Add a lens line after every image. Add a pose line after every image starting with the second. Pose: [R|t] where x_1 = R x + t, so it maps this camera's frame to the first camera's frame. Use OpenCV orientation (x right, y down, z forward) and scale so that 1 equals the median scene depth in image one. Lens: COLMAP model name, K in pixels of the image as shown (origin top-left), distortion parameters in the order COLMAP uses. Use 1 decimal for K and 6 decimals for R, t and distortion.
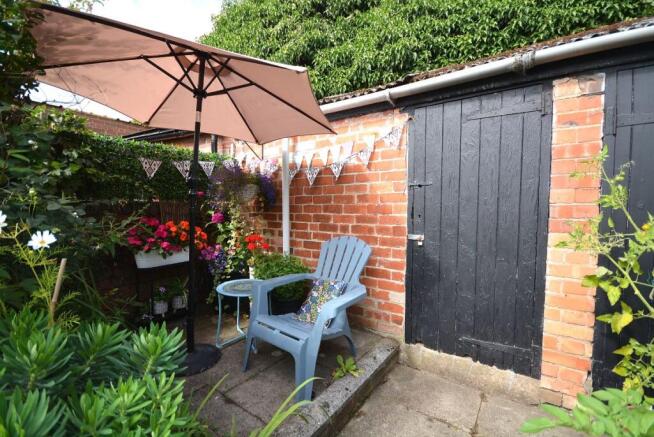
lens RADIAL K [[291.2, 0, 323.2], [0, 291.2, 220.8], [0, 0, 1]] dist [0.005134, -0.008190]
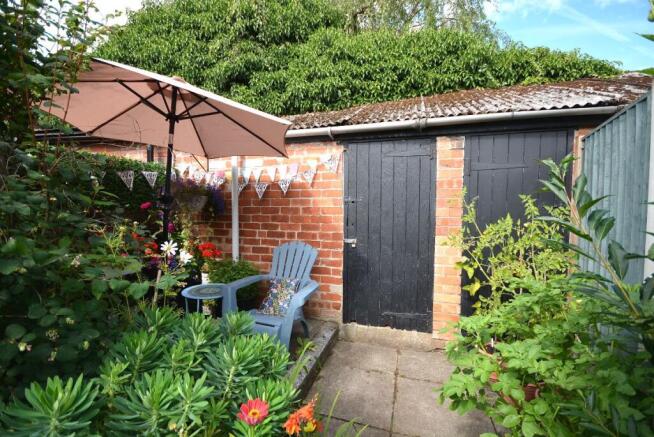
lens RADIAL K [[291.2, 0, 325.2], [0, 291.2, 219.2], [0, 0, 1]] dist [0.005134, -0.008190]
pose [[0.945768, -0.009061, 0.324715, -0.210944], [0.012240, 0.999895, -0.007748, -0.032253], [-0.324611, 0.011303, 0.945780, -0.203178]]
